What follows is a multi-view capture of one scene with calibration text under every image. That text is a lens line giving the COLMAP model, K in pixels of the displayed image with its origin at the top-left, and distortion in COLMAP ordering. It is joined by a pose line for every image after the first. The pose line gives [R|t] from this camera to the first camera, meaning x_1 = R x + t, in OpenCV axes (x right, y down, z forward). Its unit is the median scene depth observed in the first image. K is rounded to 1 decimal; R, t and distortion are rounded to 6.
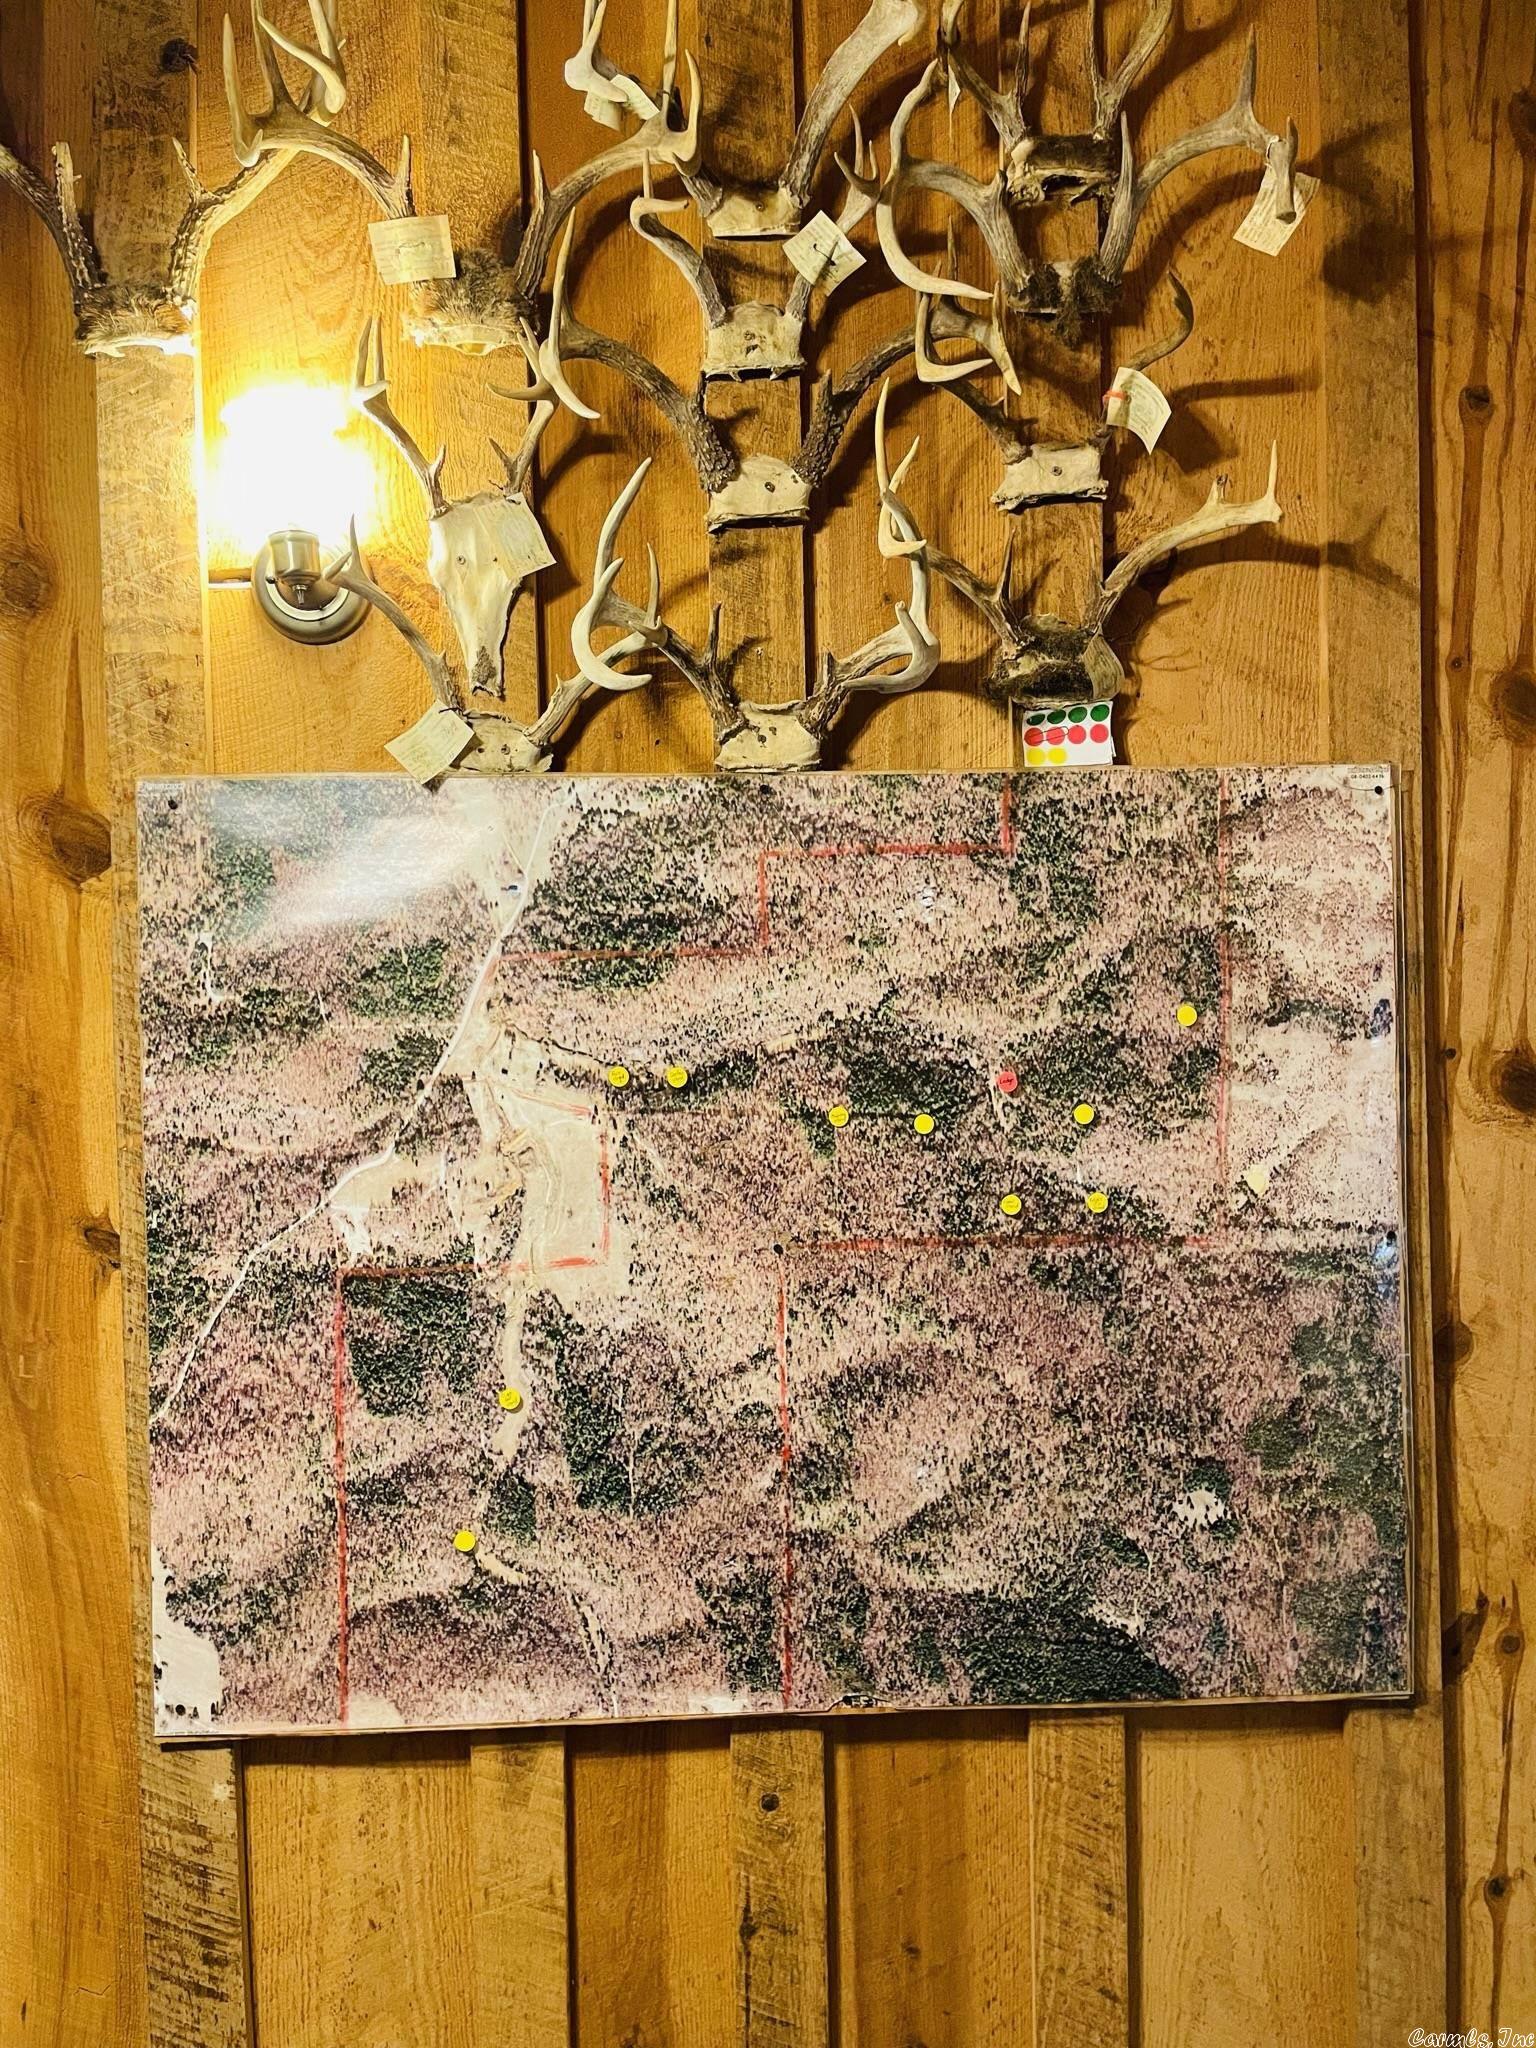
lens RADIAL K [[1533.2, 0, 768.0], [0, 1533.2, 1024.0], [0, 0, 1]] dist [0.089677, -0.111301]
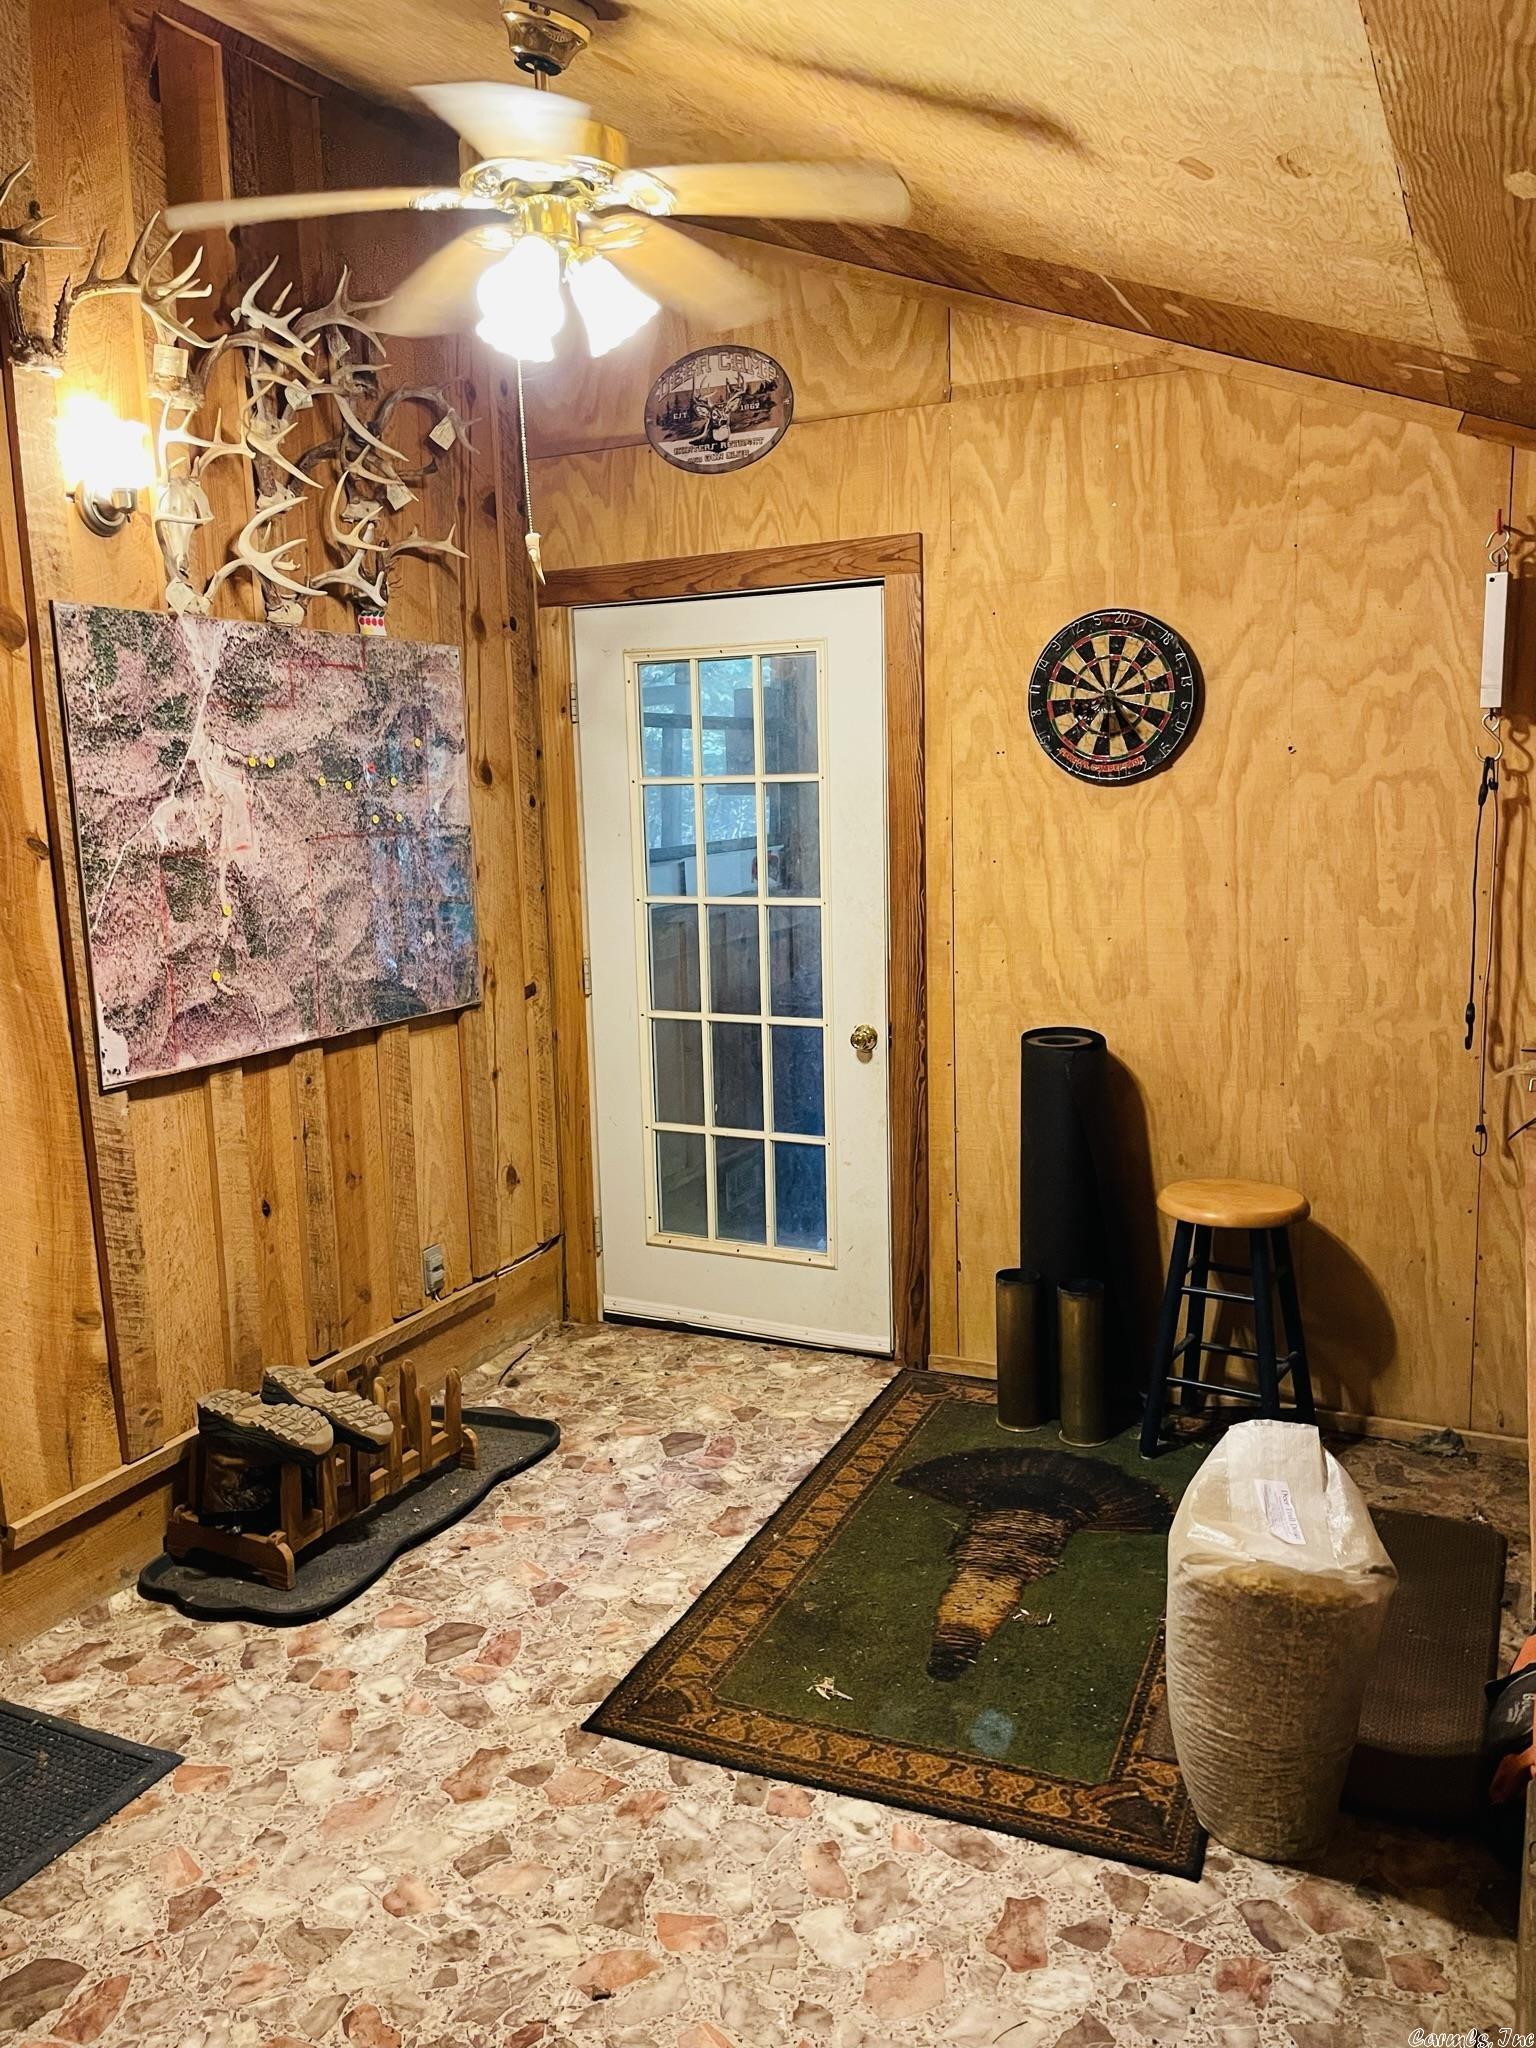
lens RADIAL K [[1533.2, 0, 768.0], [0, 1533.2, 1024.0], [0, 0, 1]] dist [0.089677, -0.111301]
pose [[0.465604, -0.133200, 0.874912, -1.737670], [0.029476, 0.990394, 0.135095, 0.127203], [-0.884502, -0.037112, 0.465058, -0.699360]]
